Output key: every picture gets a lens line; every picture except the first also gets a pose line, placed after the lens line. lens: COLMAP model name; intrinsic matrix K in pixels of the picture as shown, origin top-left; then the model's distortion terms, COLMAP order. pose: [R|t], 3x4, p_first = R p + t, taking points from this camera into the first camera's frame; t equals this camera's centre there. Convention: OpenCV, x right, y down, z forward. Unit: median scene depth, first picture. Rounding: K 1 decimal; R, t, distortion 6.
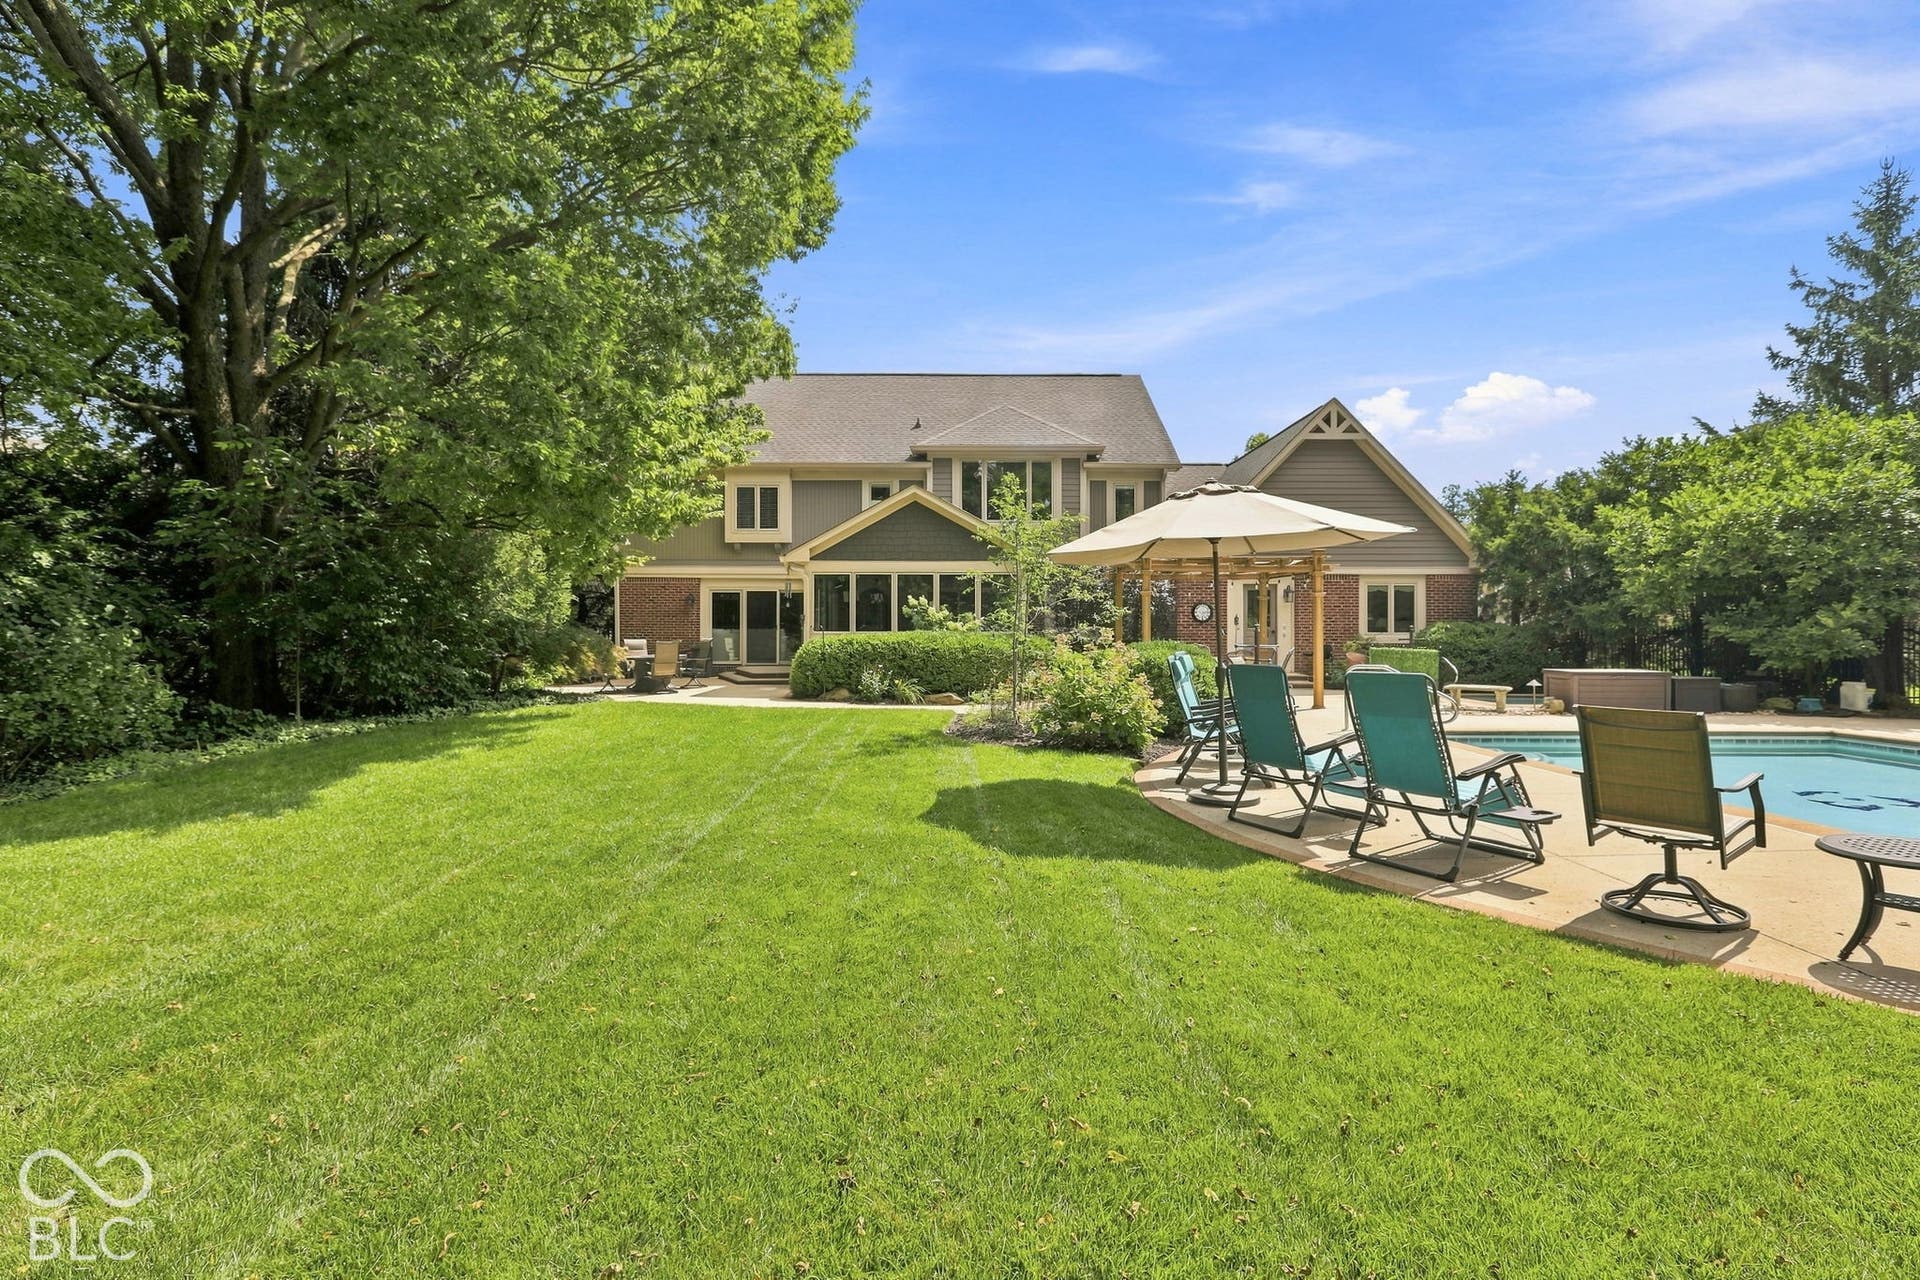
lens RADIAL K [[894.0, 0, 965.8], [0, 894.0, 623.5], [0, 0, 1]] dist [0.005353, 0.000318]
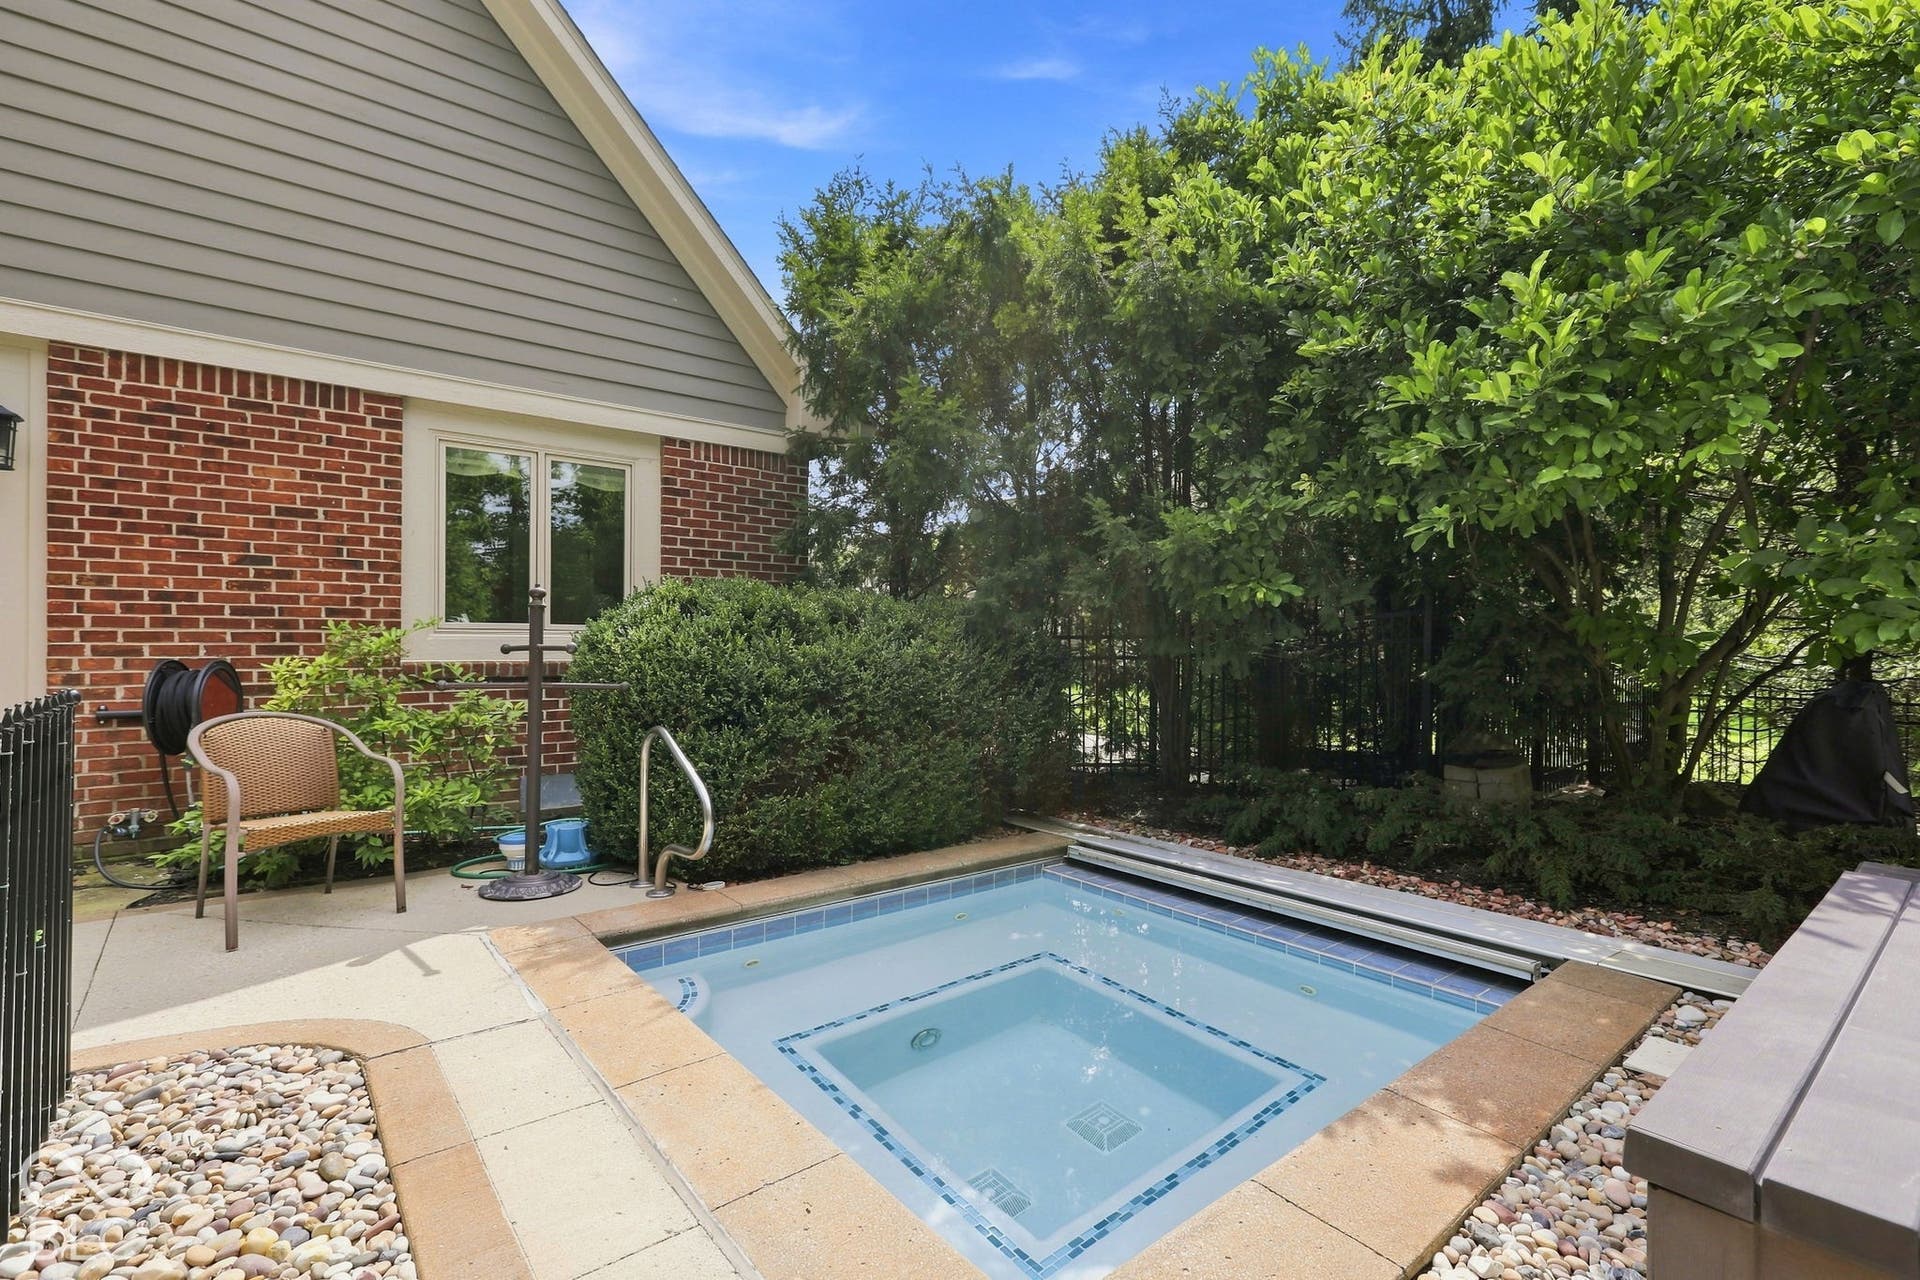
lens RADIAL K [[894.0, 0, 965.8], [0, 894.0, 623.5], [0, 0, 1]] dist [0.005353, 0.000318]
pose [[0.772310, 0.006650, 0.635211, 0.408045], [-0.009683, 0.999952, 0.001304, 0.009568], [-0.635172, -0.007158, 0.772337, 0.707092]]
